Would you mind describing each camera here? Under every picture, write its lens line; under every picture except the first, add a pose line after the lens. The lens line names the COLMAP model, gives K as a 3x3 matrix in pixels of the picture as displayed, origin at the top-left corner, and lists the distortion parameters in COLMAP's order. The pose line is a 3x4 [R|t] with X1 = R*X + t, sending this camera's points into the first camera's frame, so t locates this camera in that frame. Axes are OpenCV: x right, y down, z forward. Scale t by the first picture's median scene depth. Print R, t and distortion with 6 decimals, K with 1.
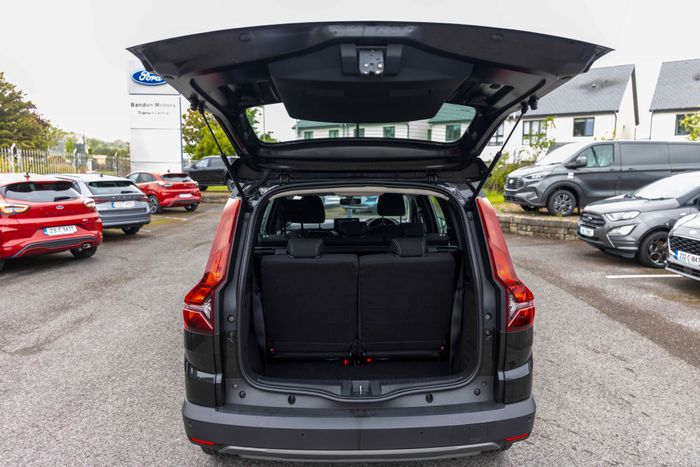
lens RADIAL K [[481.1, 0, 350.0], [0, 481.1, 233.5], [0, 0, 1]] dist [0.001184, -0.003563]
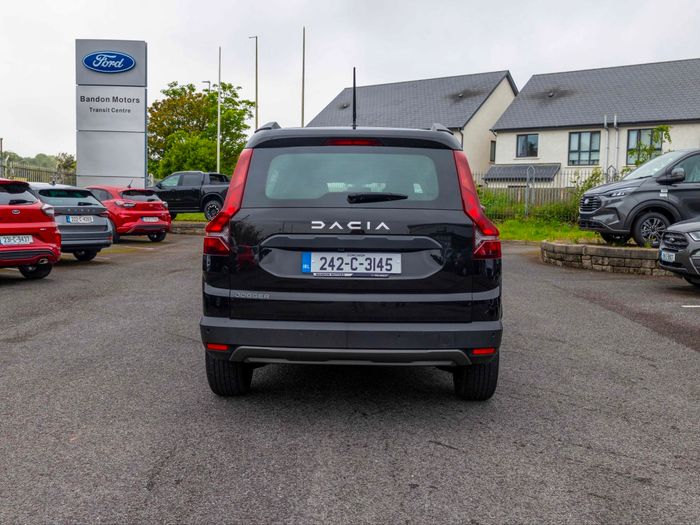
lens RADIAL K [[727.6, 0, 350.0], [0, 727.6, 262.5], [0, 0, 1]] dist [0.000237, -0.000546]
pose [[0.999012, 0.017446, -0.040862, 0.017034], [-0.019565, 0.998454, -0.052036, 0.056317], [0.039891, 0.052784, 0.997809, -0.146875]]
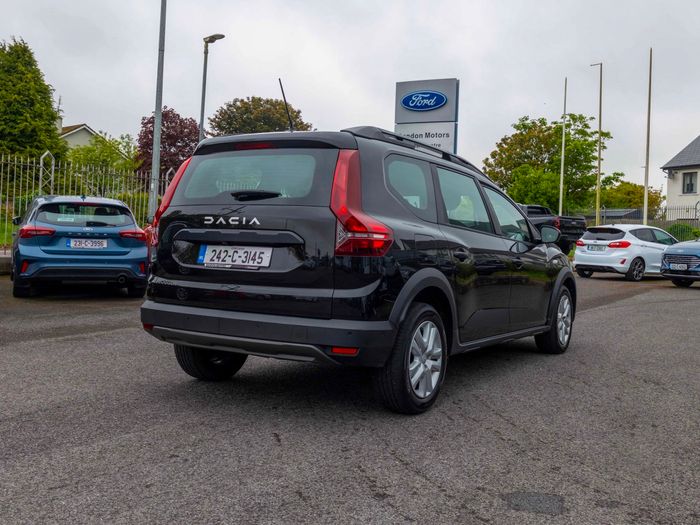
lens RADIAL K [[750.4, 0, 346.6], [0, 750.4, 232.2], [0, 0, 1]] dist [0.005415, 0.000329]
pose [[0.840574, 0.025572, -0.541092, 0.242324], [-0.103004, 0.988206, -0.113313, 0.063704], [0.531813, 0.150982, 0.833294, -0.096721]]
